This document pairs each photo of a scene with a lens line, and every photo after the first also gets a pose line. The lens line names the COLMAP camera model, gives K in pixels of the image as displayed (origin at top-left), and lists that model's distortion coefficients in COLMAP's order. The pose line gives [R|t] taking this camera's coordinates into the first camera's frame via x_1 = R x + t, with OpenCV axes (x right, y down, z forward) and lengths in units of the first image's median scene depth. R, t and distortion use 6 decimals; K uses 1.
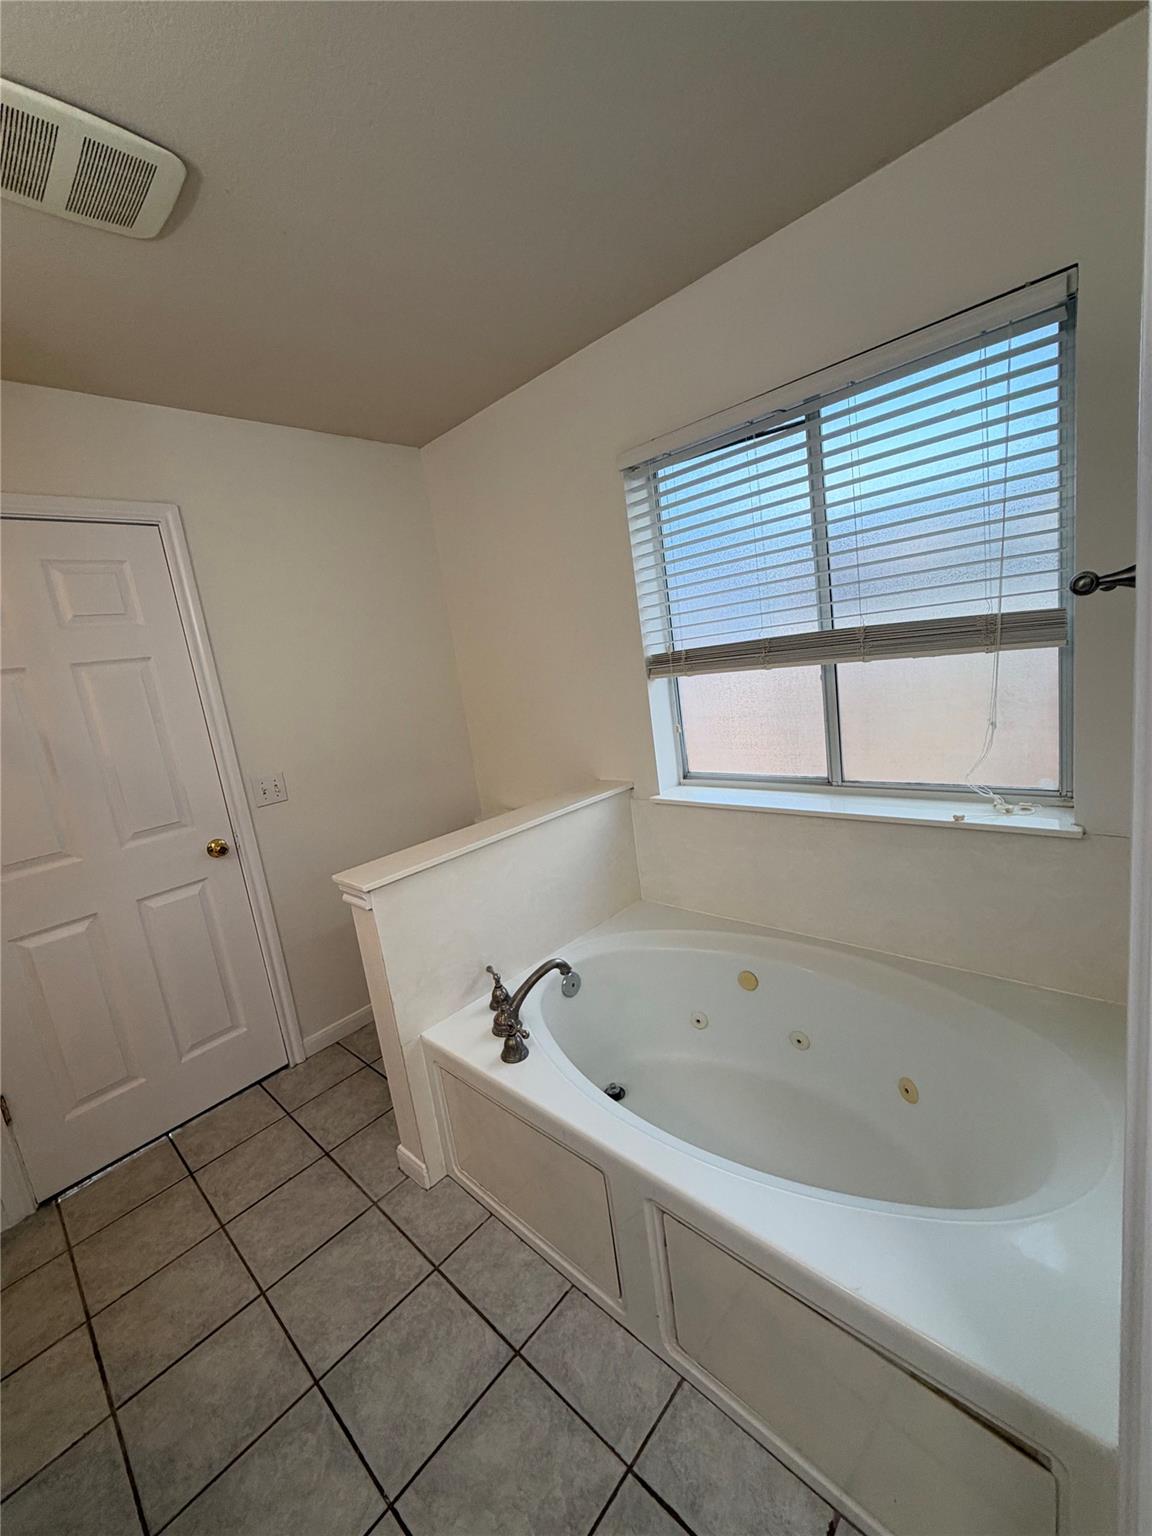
lens RADIAL K [[613.2, 0, 574.3], [0, 613.2, 761.6], [0, 0, 1]] dist [-0.001182, 0.000002]
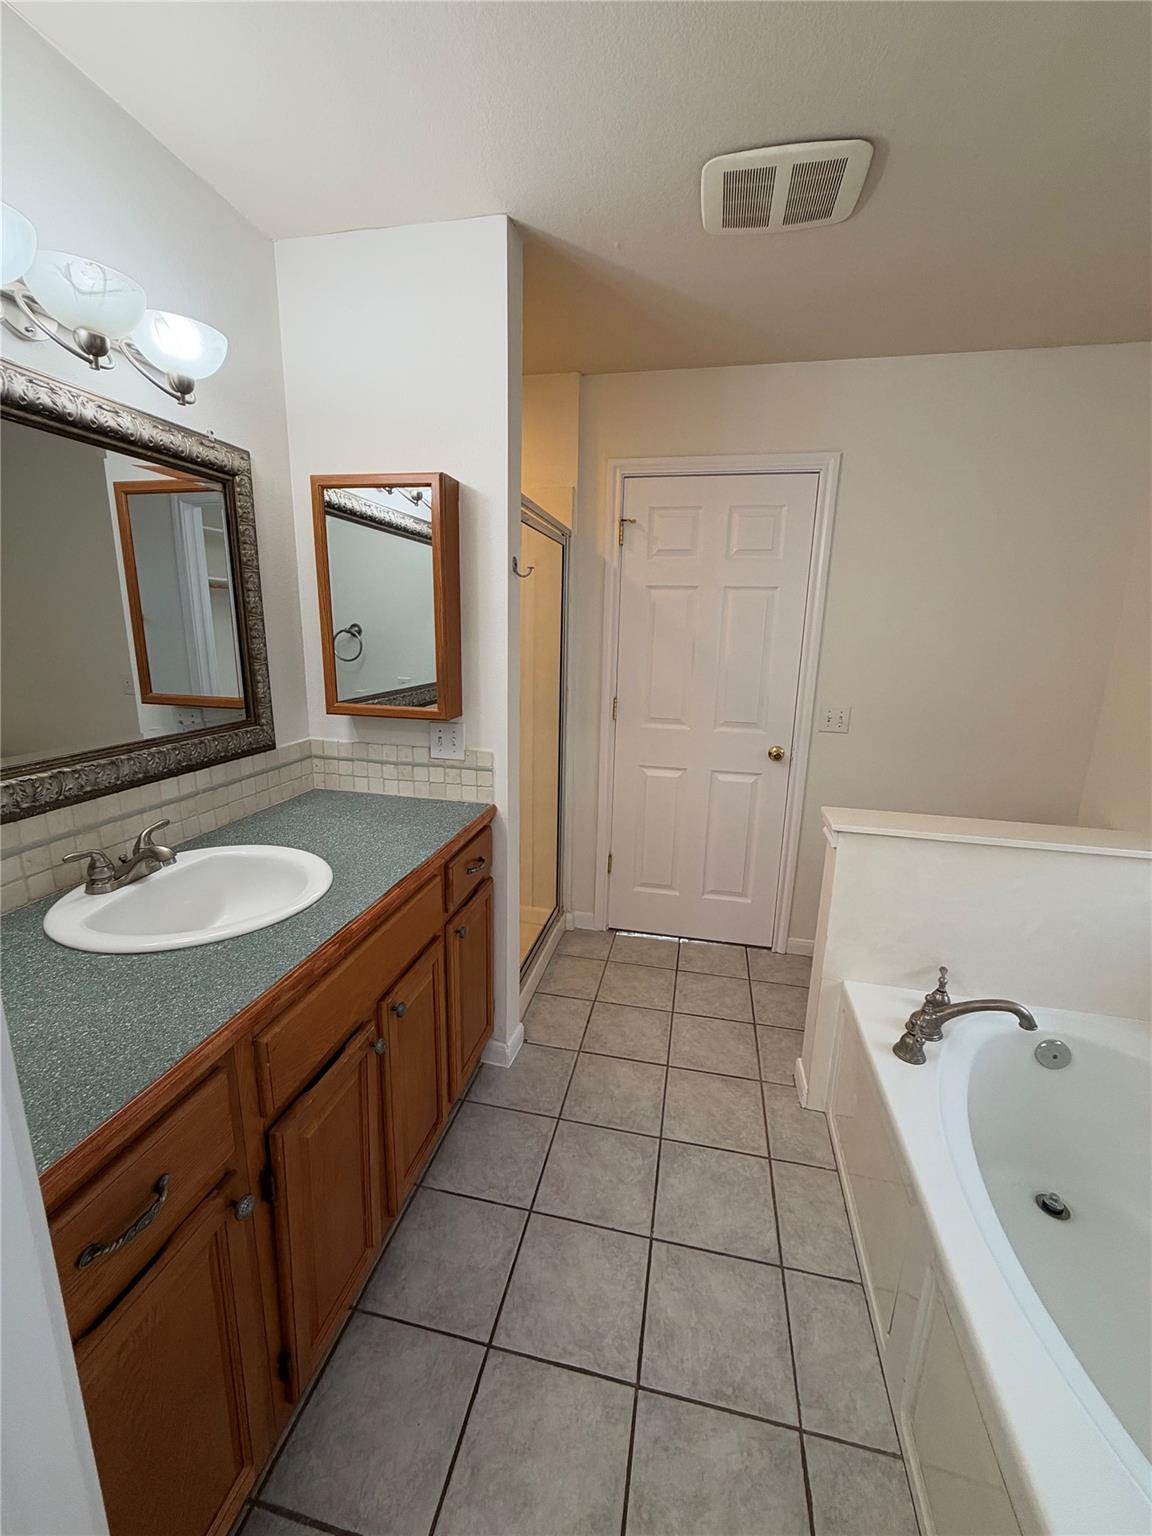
lens RADIAL K [[610.8, 0, 575.9], [0, 610.8, 761.7], [0, 0, 1]] dist [0.000280, 0.000099]
pose [[0.509825, 0.330202, -0.794383, 0.213997], [-0.240512, 0.941290, 0.236910, -0.040588], [0.825974, 0.070276, 0.559311, 0.016627]]
